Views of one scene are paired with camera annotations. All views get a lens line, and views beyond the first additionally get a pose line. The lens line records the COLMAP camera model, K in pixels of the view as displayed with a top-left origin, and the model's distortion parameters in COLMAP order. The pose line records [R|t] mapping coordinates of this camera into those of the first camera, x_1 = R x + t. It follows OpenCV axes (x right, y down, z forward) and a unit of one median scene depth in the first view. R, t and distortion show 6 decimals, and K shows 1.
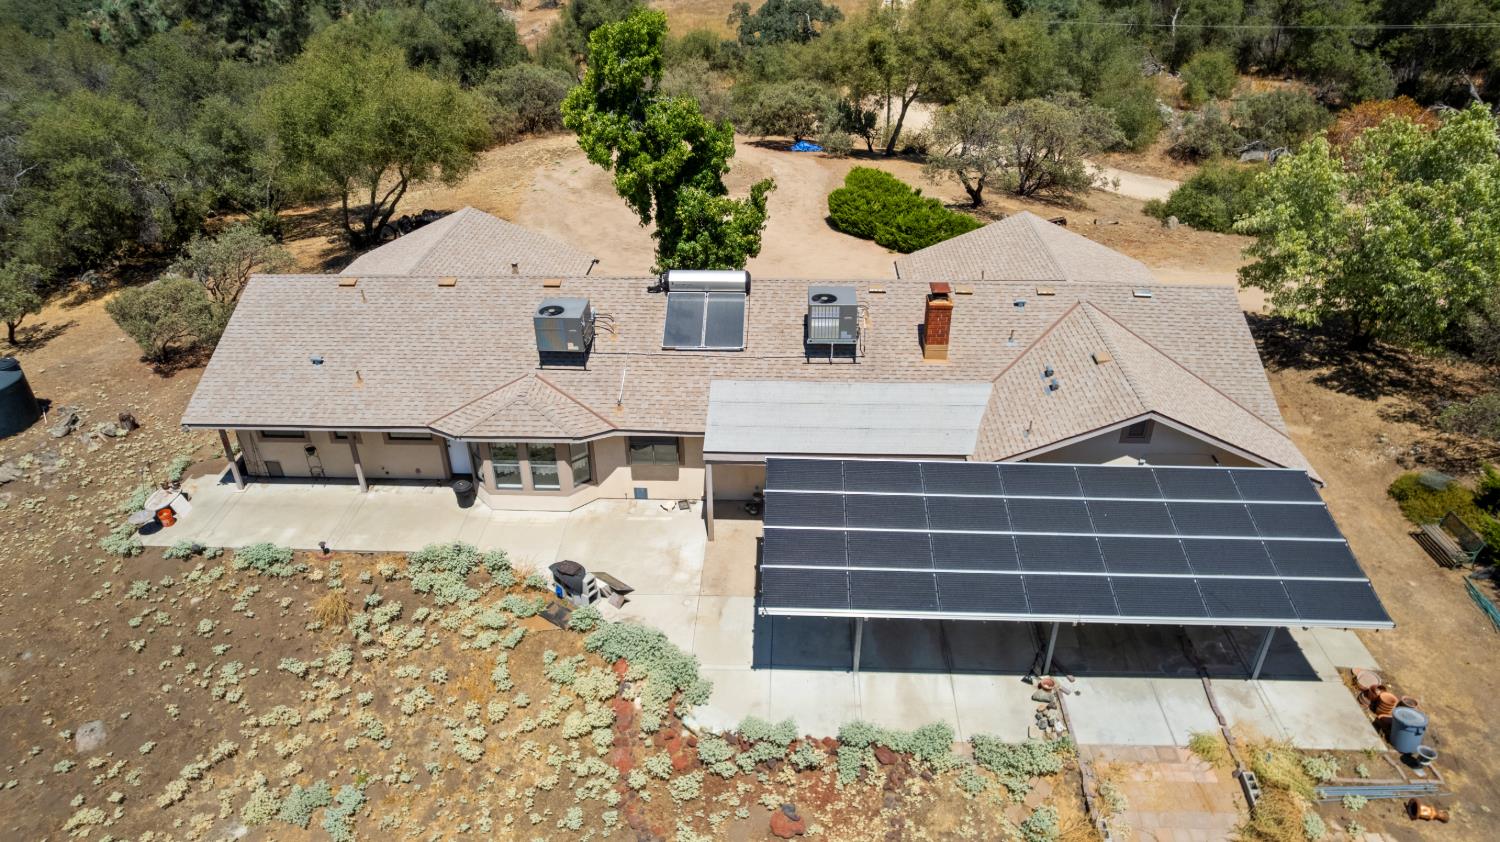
lens RADIAL K [[958.9, 0, 746.9], [0, 958.9, 426.5], [0, 0, 1]] dist [-0.089633, 0.085890]
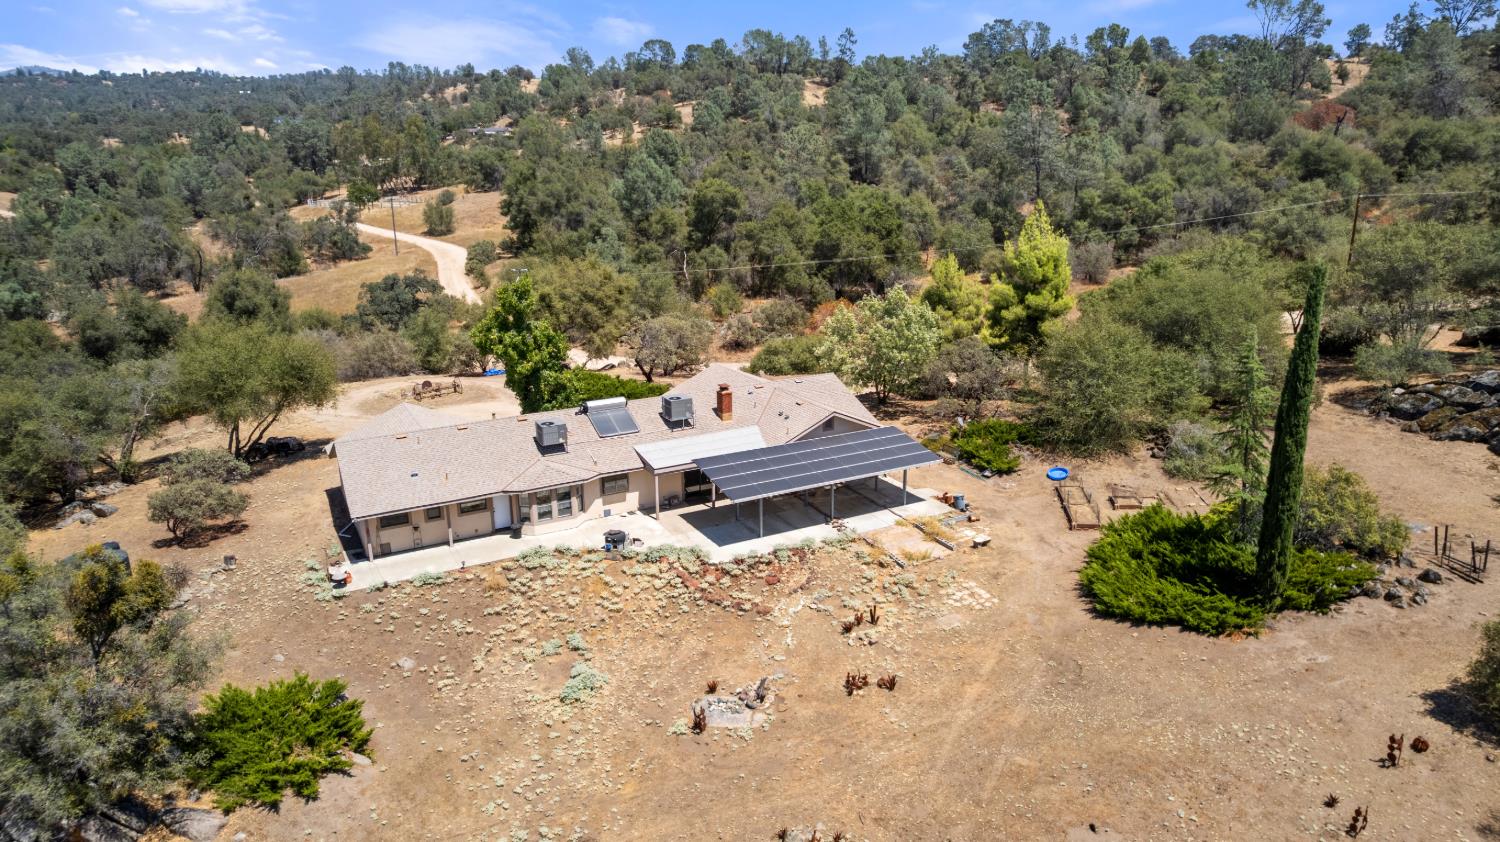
lens RADIAL K [[994.3, 0, 751.7], [0, 994.3, 384.7], [0, 0, 1]] dist [-0.038528, 0.000858]
pose [[0.851577, -0.126516, 0.508734, -0.798581], [0.275213, 0.933847, -0.228447, 0.345109], [-0.446177, 0.334550, 0.830062, -0.792300]]
